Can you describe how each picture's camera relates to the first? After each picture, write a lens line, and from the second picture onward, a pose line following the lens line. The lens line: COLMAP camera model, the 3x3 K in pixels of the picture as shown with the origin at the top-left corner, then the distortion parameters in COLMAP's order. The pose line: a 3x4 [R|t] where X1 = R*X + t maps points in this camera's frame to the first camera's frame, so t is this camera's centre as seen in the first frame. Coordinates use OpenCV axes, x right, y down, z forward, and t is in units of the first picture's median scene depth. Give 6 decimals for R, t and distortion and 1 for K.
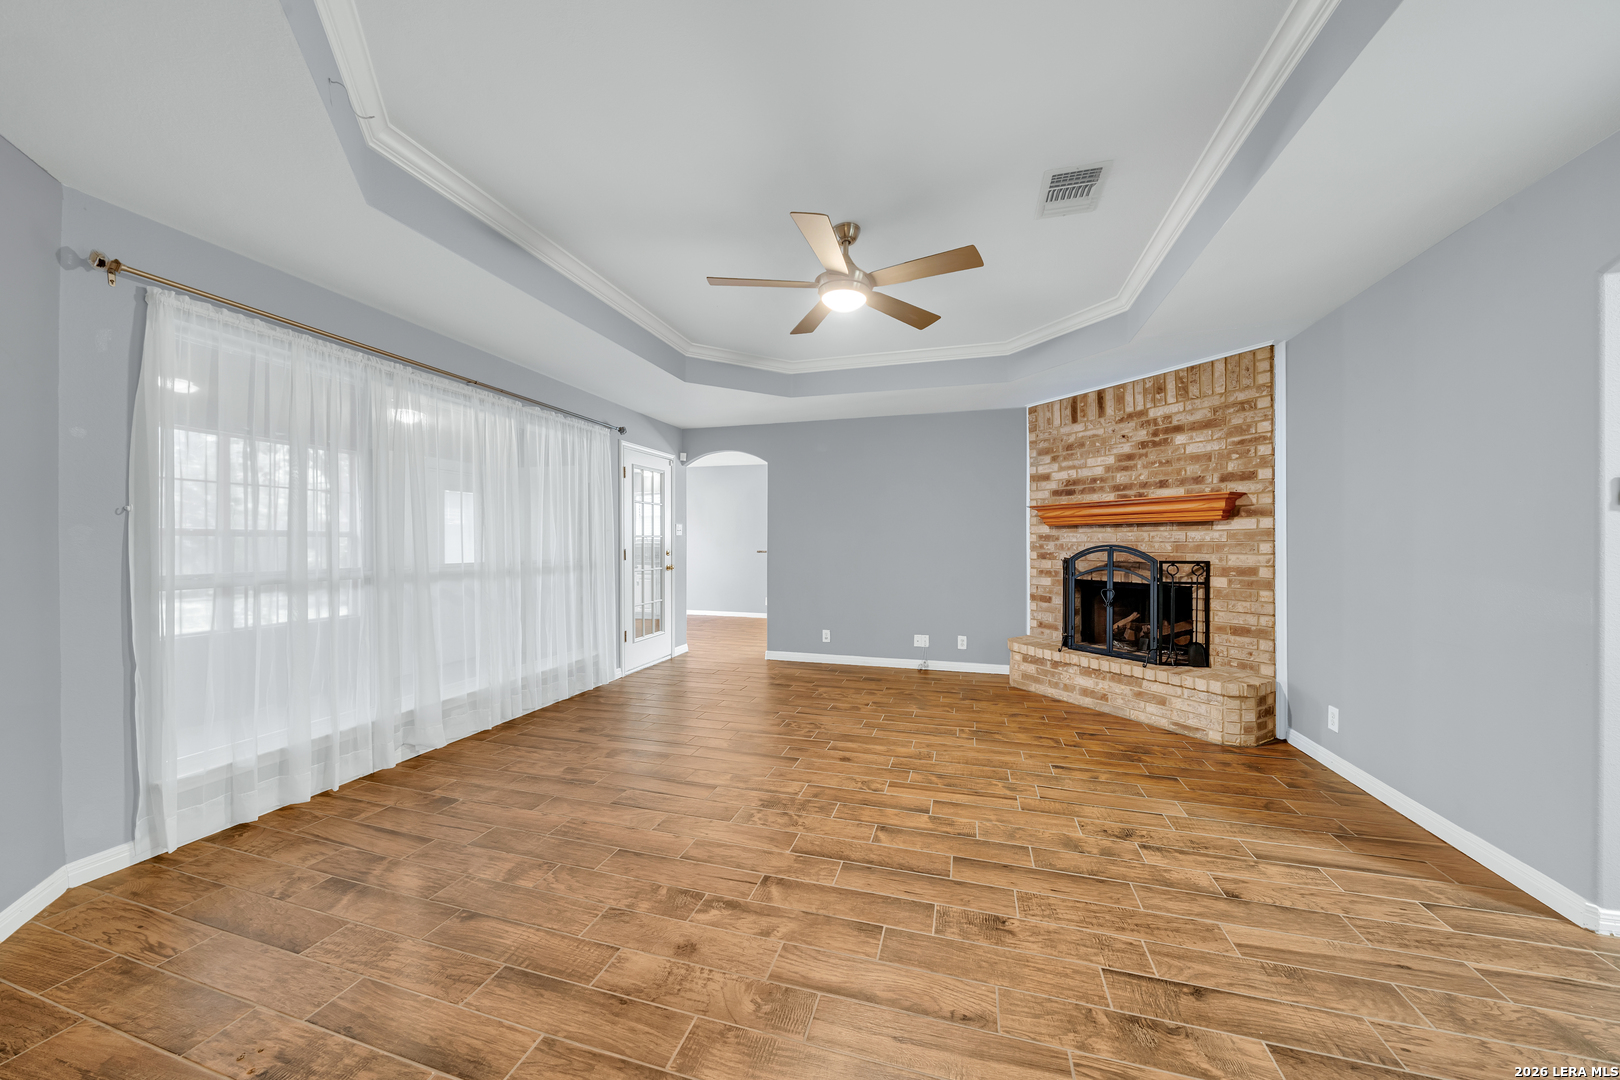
lens RADIAL K [[551.0, 0, 808.4], [0, 551.0, 546.1], [0, 0, 1]] dist [-0.010783, 0.000169]
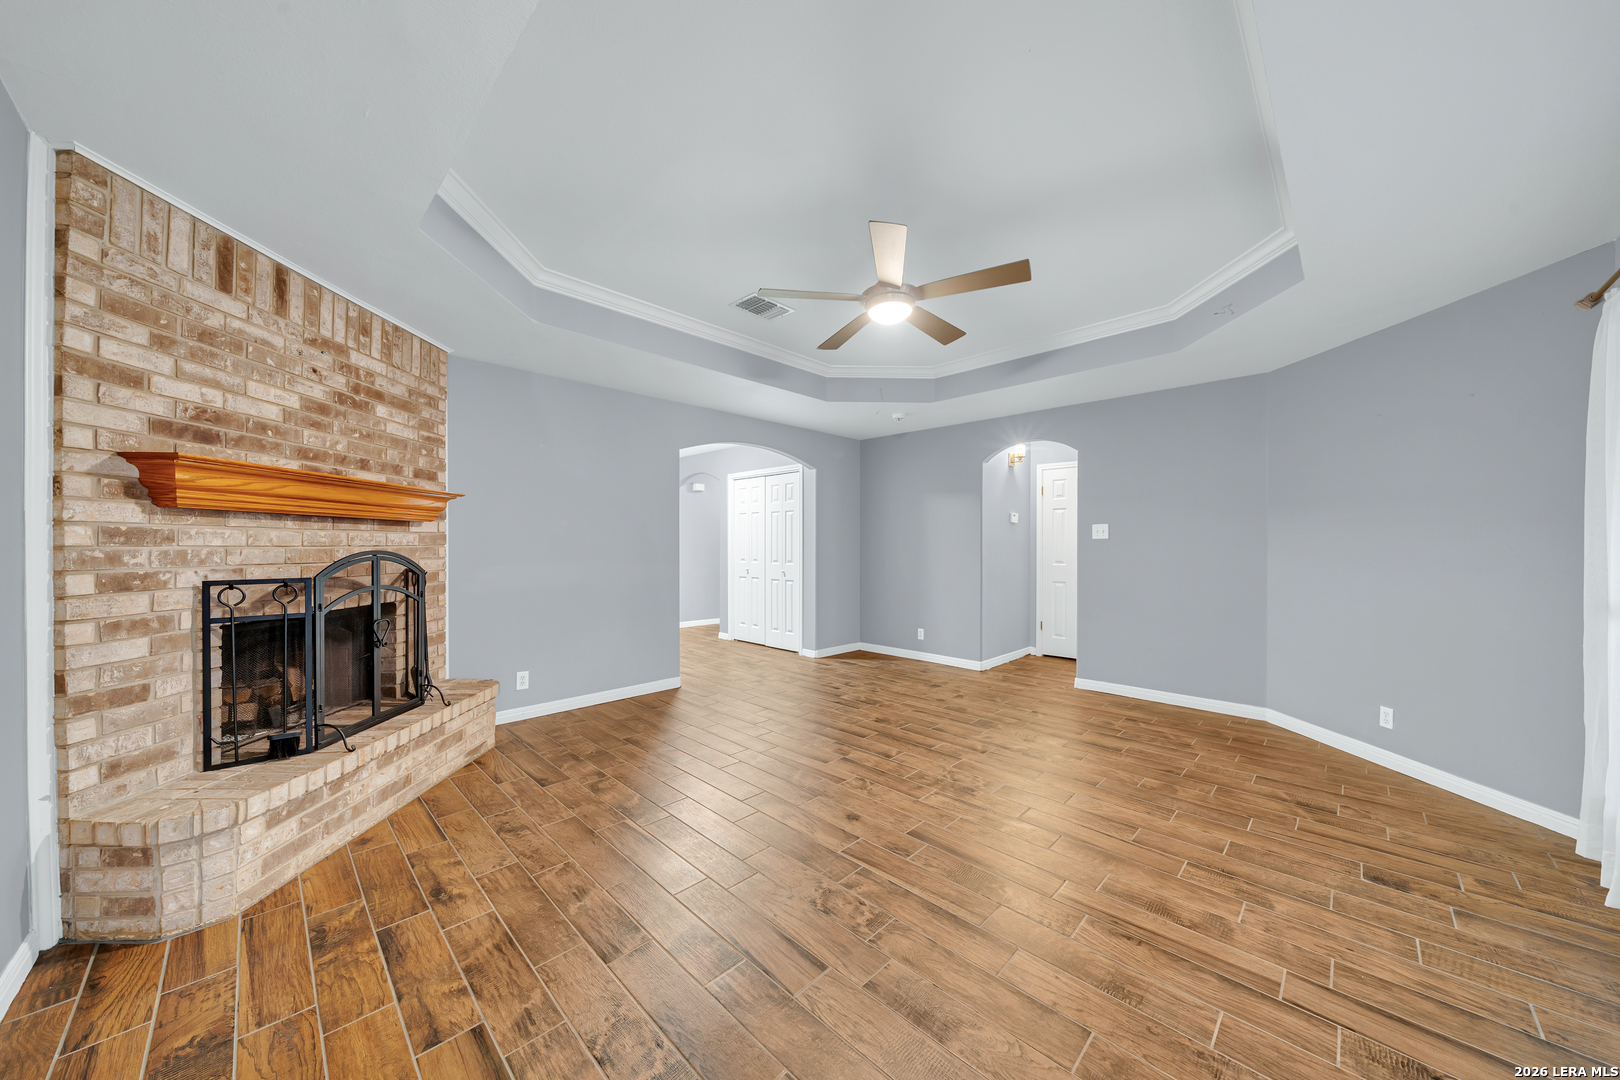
lens RADIAL K [[551.0, 0, 808.4], [0, 551.0, 546.1], [0, 0, 1]] dist [-0.010783, 0.000169]
pose [[-0.878820, -0.003383, 0.477141, -0.220751], [0.000901, 0.999961, 0.008750, -0.014305], [-0.477152, 0.008119, -0.878783, 1.483103]]
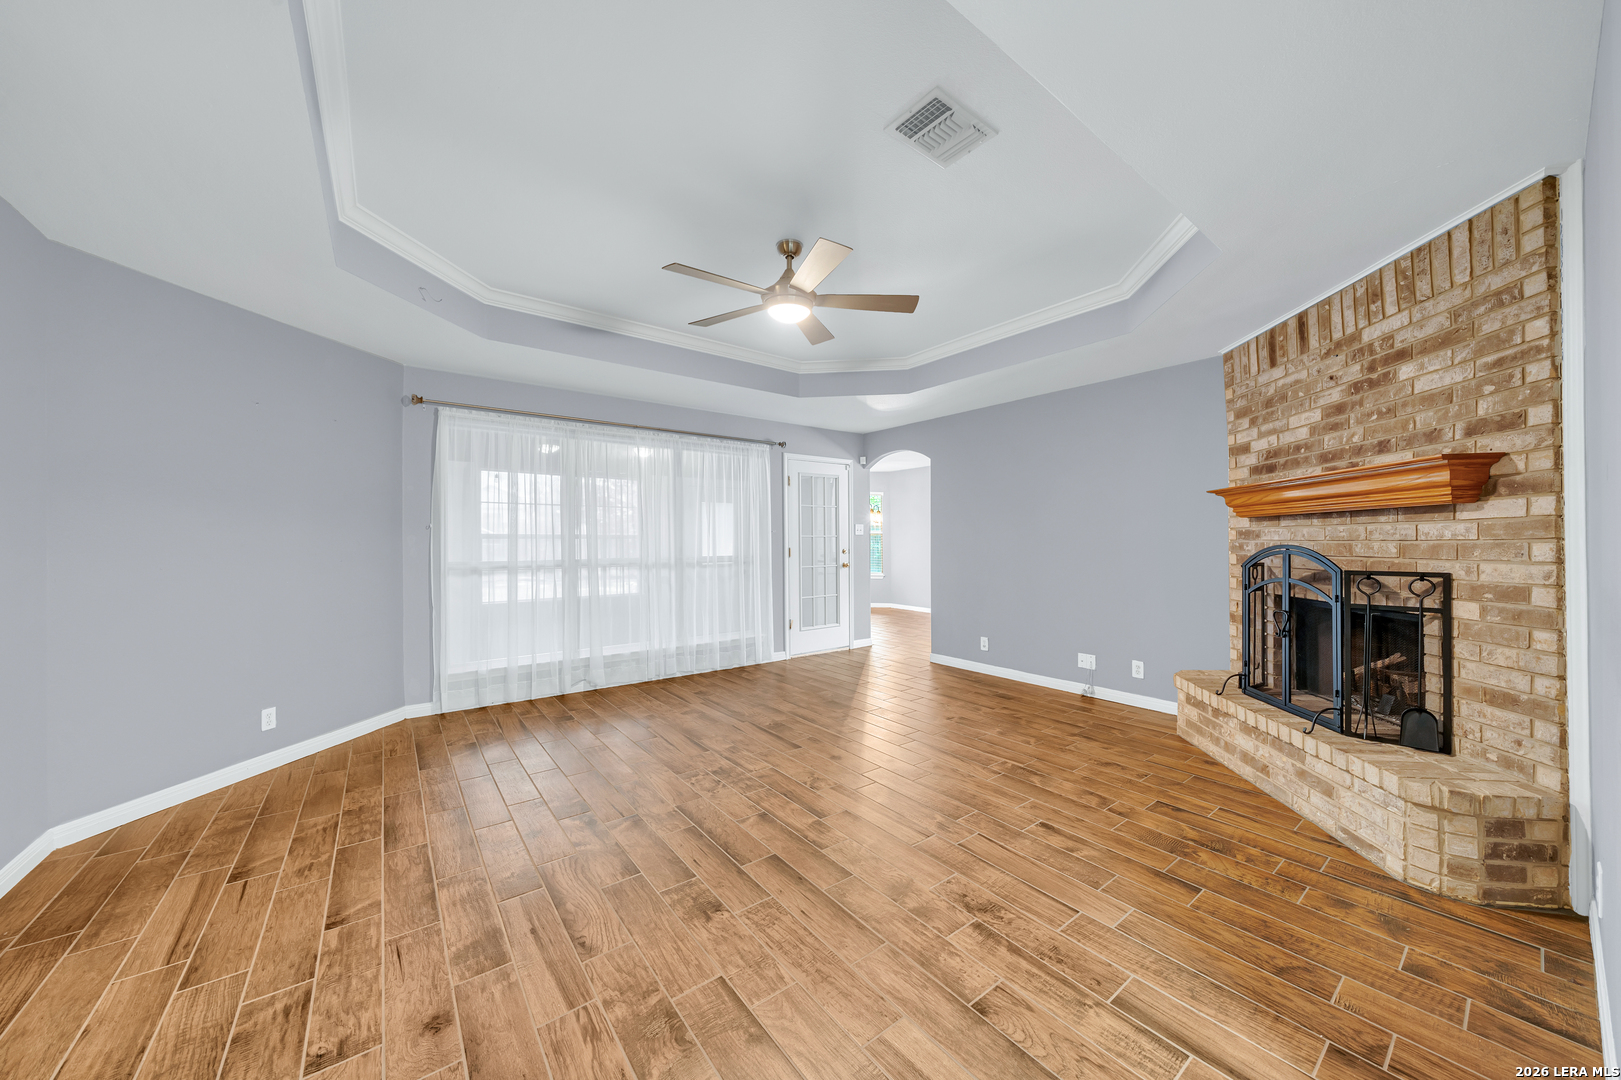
lens RADIAL K [[564.1, 0, 810.5], [0, 564.1, 540.0], [0, 0, 1]] dist [-0.008311, 0.000163]
pose [[0.804362, -0.003703, -0.594128, 0.550441], [-0.000366, 0.999977, -0.006728, -0.003809], [0.594140, 0.005629, 0.804342, 0.118442]]
